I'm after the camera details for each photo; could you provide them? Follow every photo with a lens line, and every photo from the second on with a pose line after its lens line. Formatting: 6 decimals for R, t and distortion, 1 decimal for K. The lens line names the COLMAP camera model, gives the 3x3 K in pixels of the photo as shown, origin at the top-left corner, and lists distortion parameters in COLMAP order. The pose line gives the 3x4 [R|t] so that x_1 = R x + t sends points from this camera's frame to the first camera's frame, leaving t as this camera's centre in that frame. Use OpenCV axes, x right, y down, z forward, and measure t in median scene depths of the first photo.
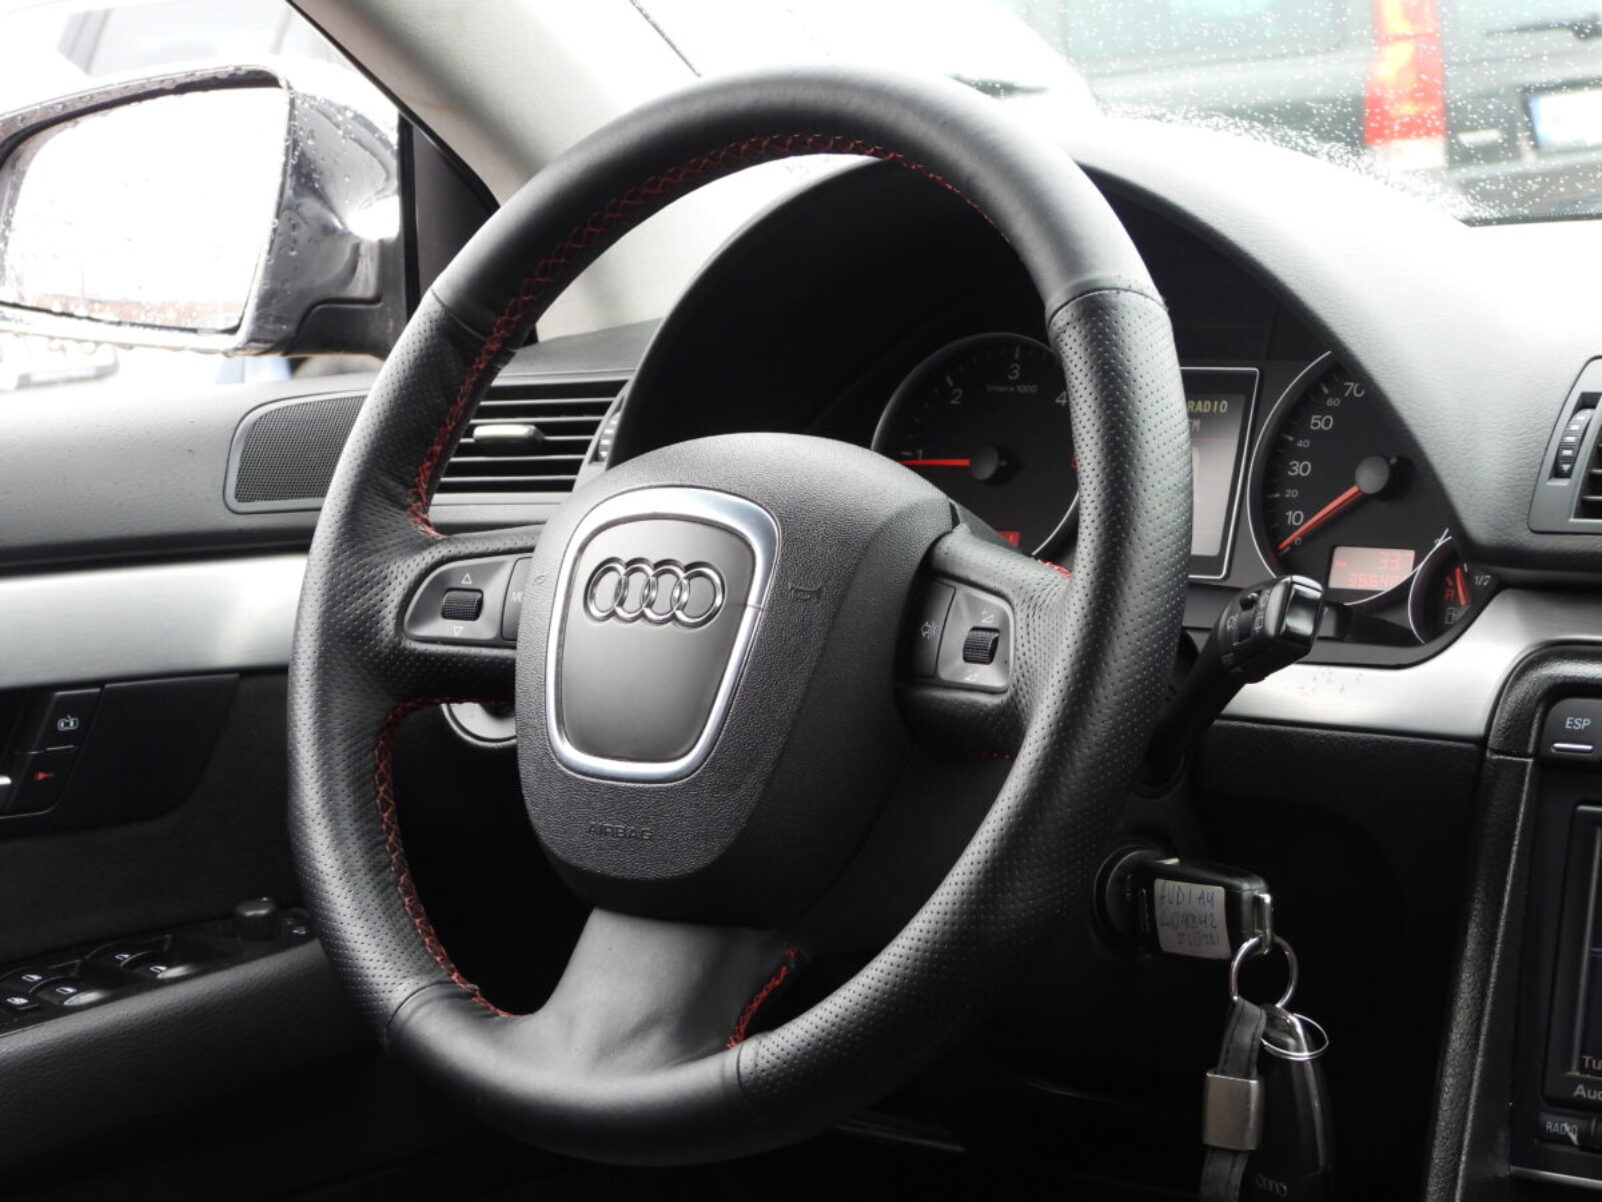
lens RADIAL K [[3799.3, 0, 801.0], [0, 3799.3, 601.0], [0, 0, 1]] dist [-0.076387, -0.346861]
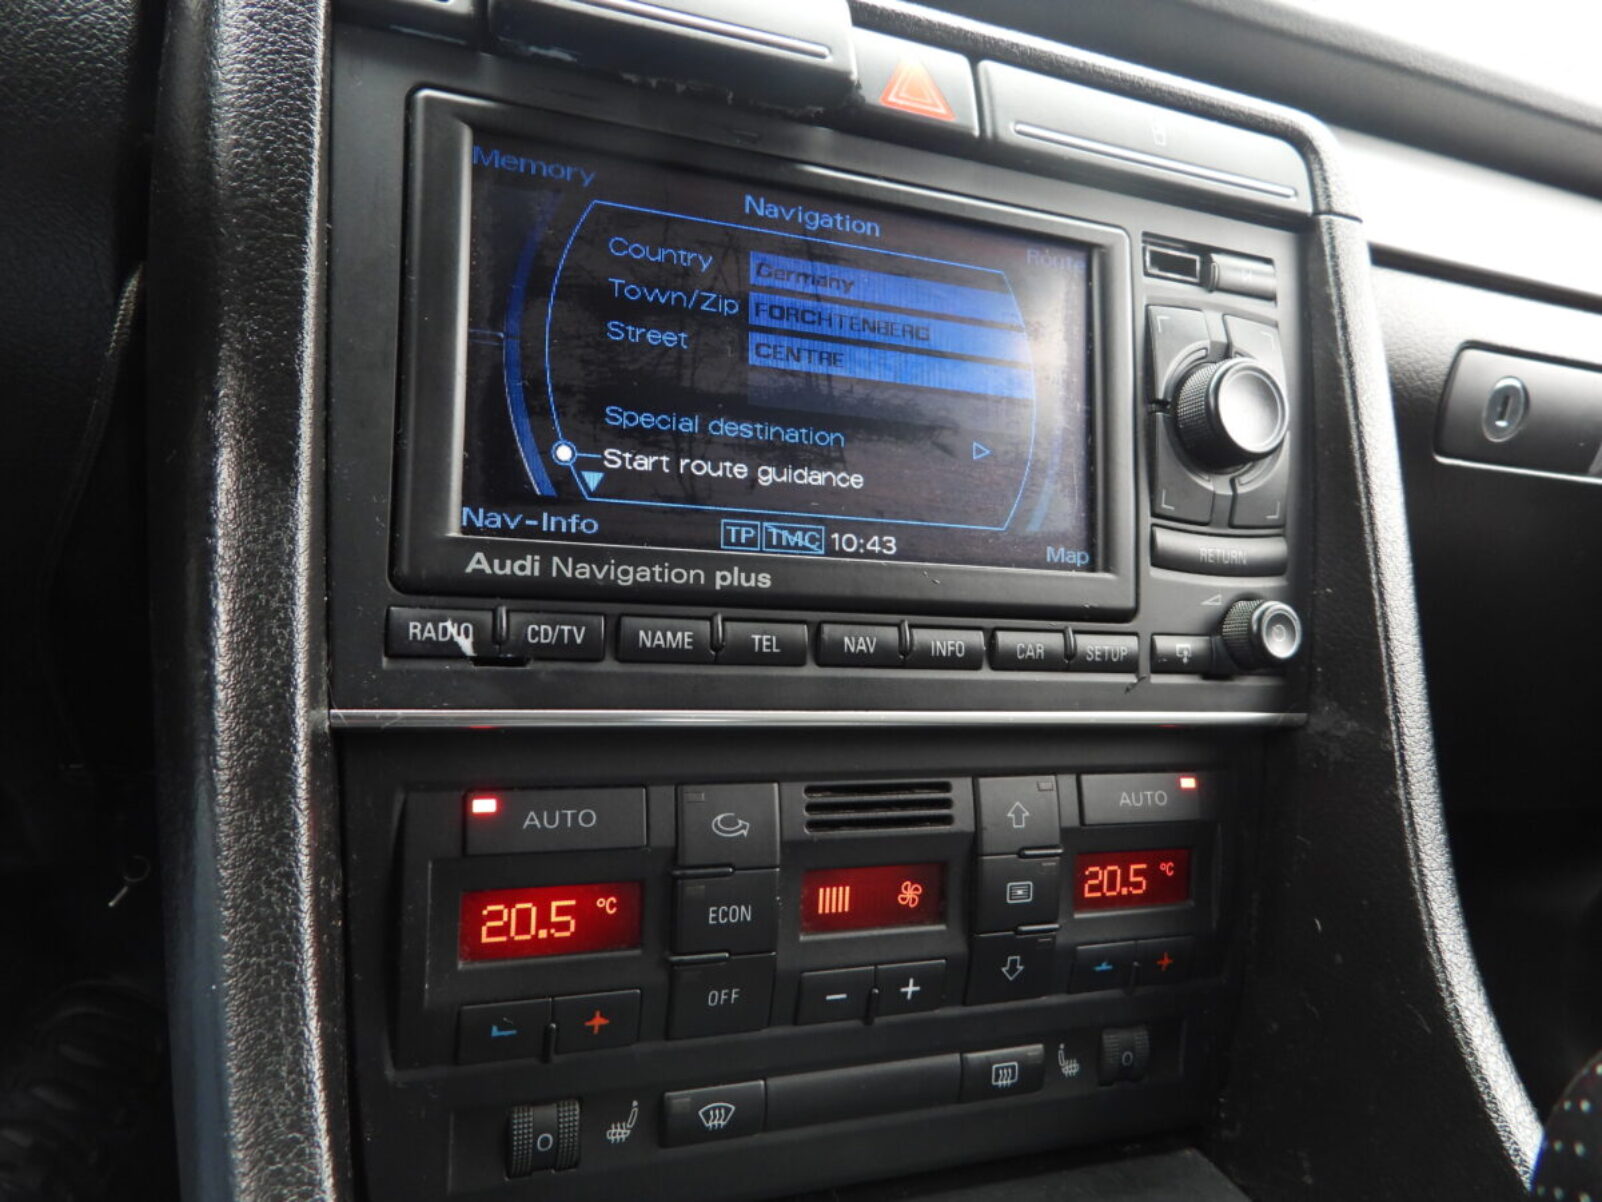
lens RADIAL K [[1142.9, 0, 801.0], [0, 1142.9, 601.0], [0, 0, 1]] dist [0.001527, -0.001387]
pose [[0.426090, -0.038658, 0.903855, 0.063174], [-0.007734, 0.998894, 0.046368, 0.120167], [-0.904648, -0.026748, 0.425320, 0.831906]]
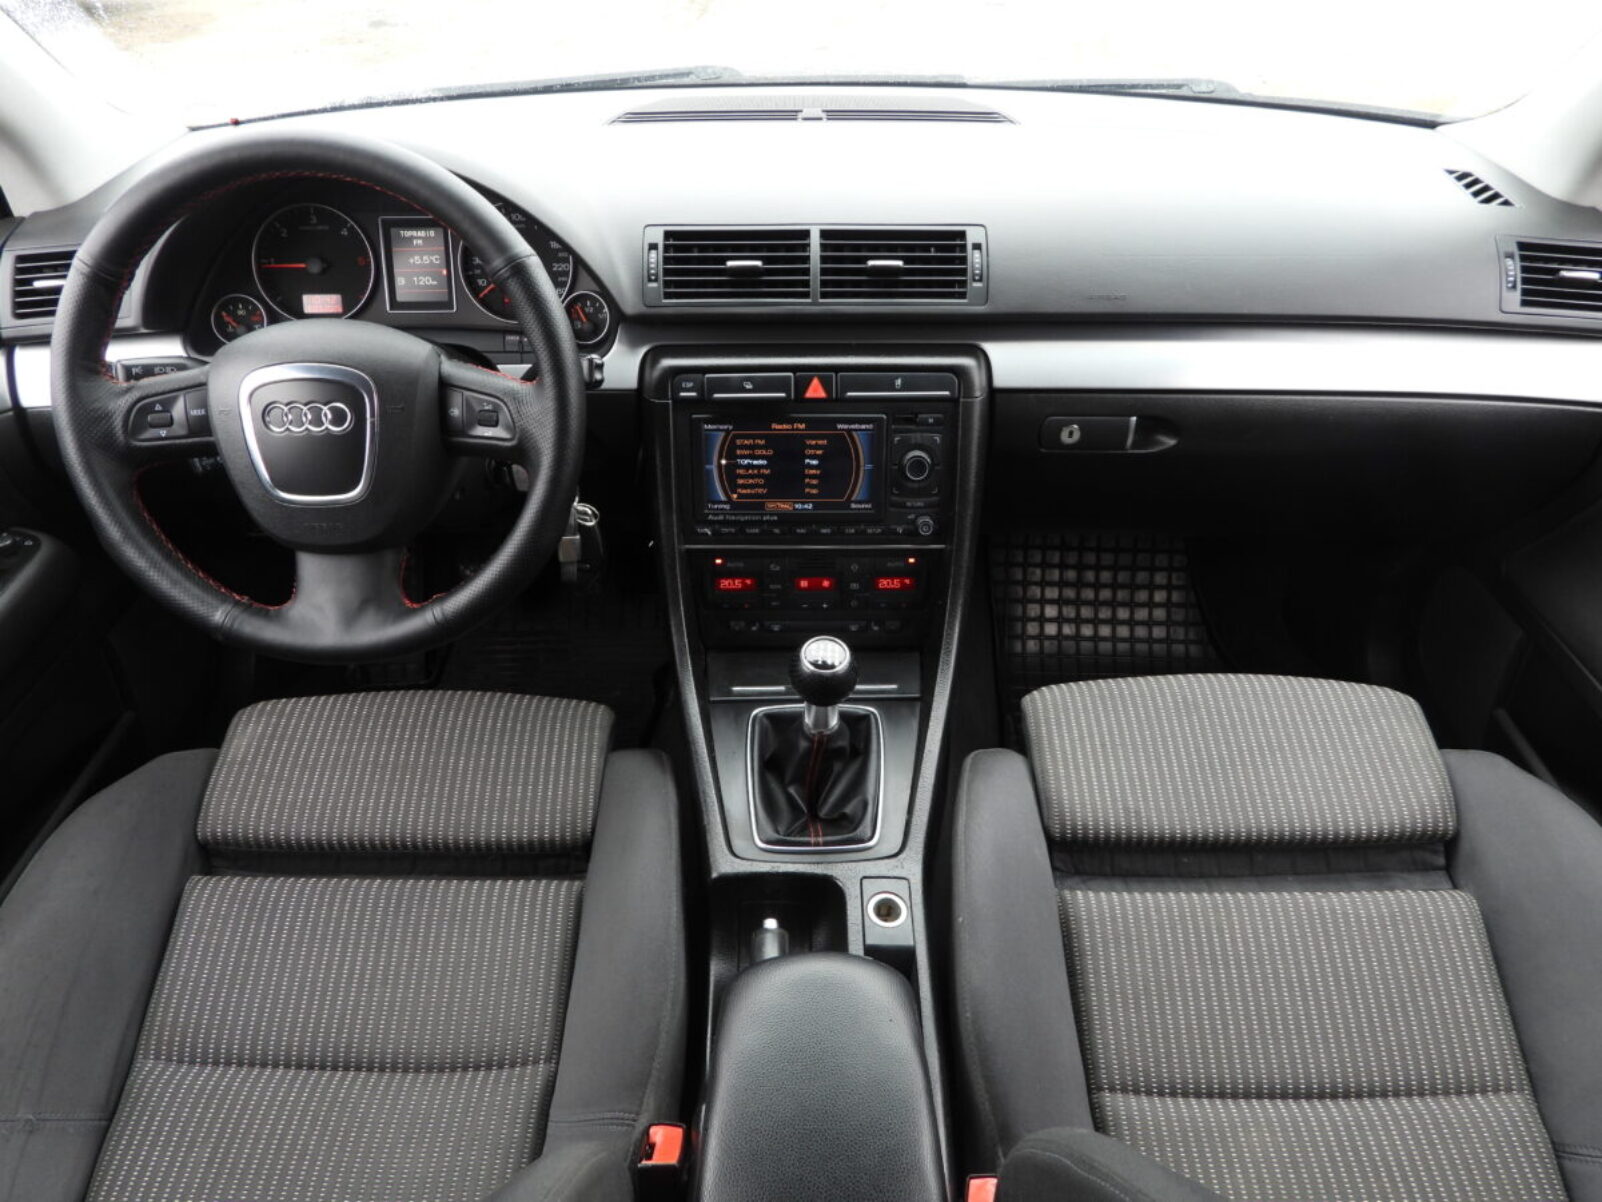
lens RADIAL K [[1143.1, 0, 801.0], [0, 1143.1, 601.0], [0, 0, 1]] dist [-0.013933, 0.005126]
pose [[0.741251, -0.345729, 0.575342, -0.235145], [0.053393, 0.884803, 0.462897, -0.190027], [-0.669101, -0.312403, 0.674320, 0.350984]]
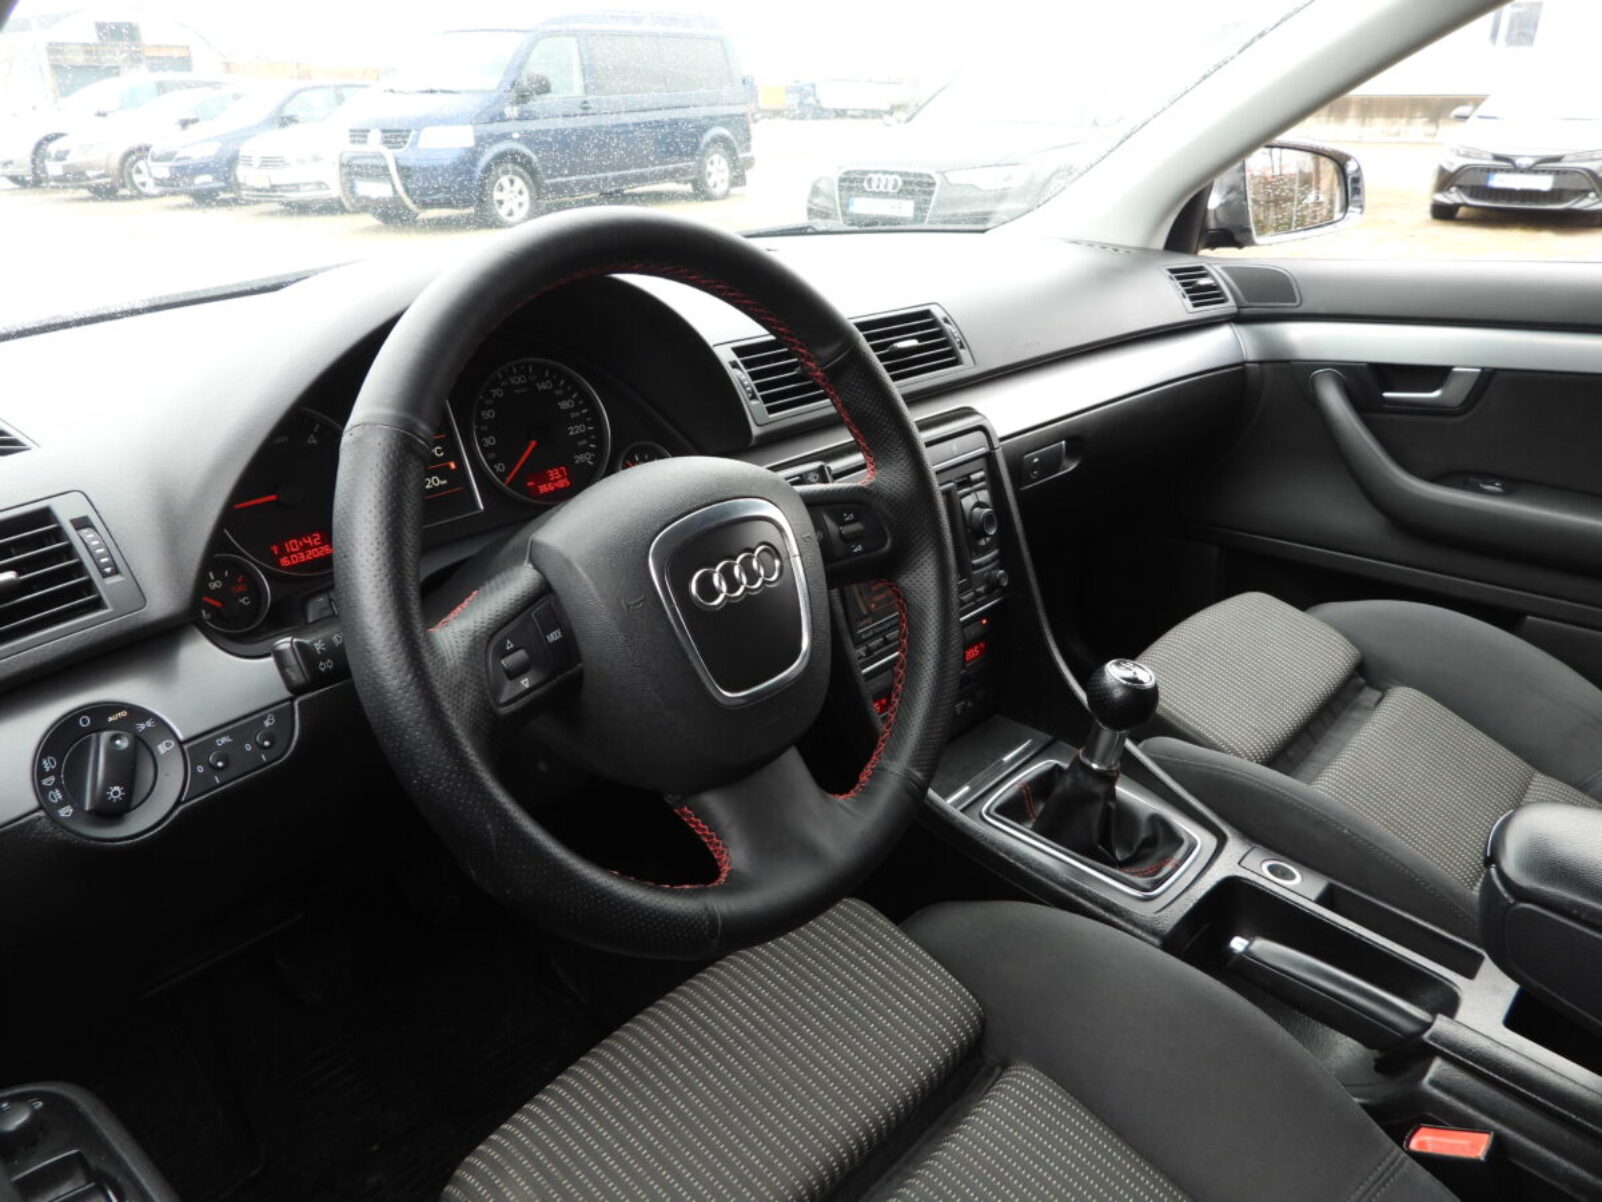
lens RADIAL K [[1143.1, 0, 801.0], [0, 1143.1, 601.0], [0, 0, 1]] dist [-0.013933, 0.005126]
pose [[-0.003193, -0.330958, 0.943640, -0.470964], [0.149022, 0.932950, 0.327713, -0.137530], [-0.988829, 0.141670, 0.046341, 0.949138]]
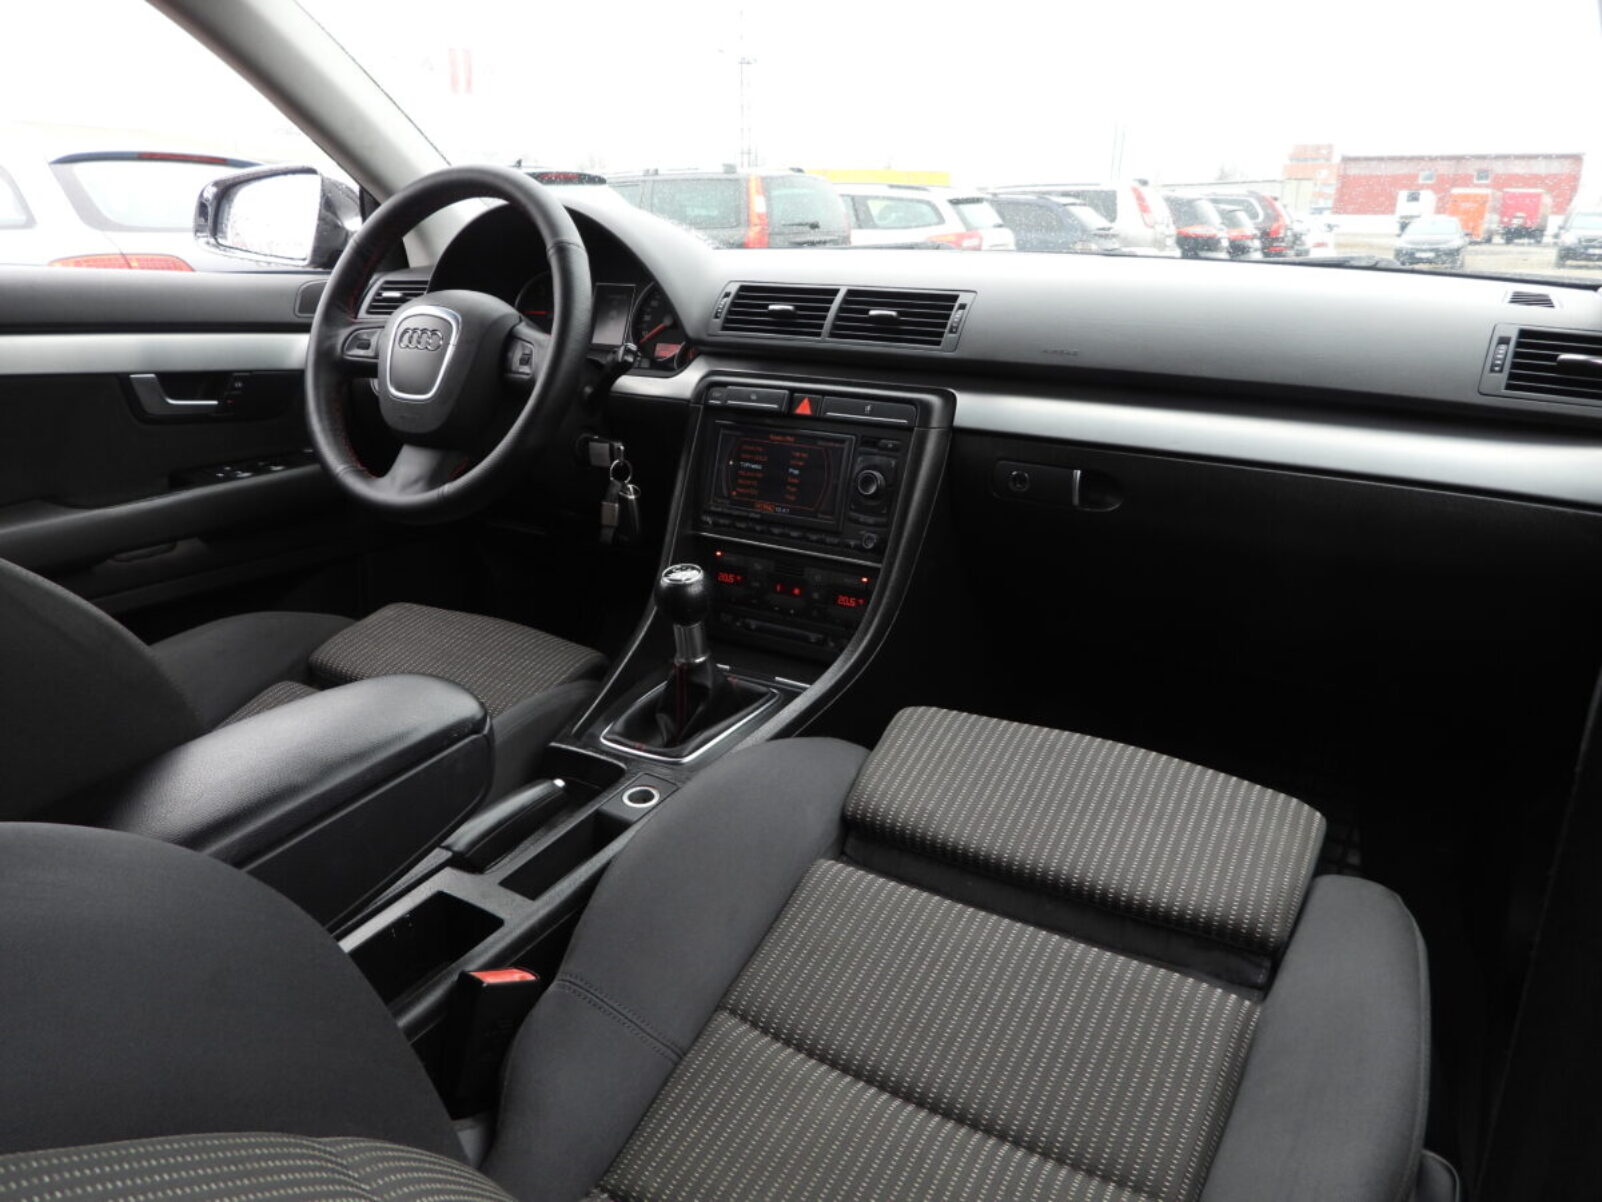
lens RADIAL K [[1143.1, 0, 801.0], [0, 1143.1, 601.0], [0, 0, 1]] dist [-0.013933, 0.005126]
pose [[0.980711, 0.011709, 0.195110, 0.084407], [-0.044306, 0.985538, 0.163557, 0.041380], [-0.190373, -0.169047, 0.967048, 0.014657]]
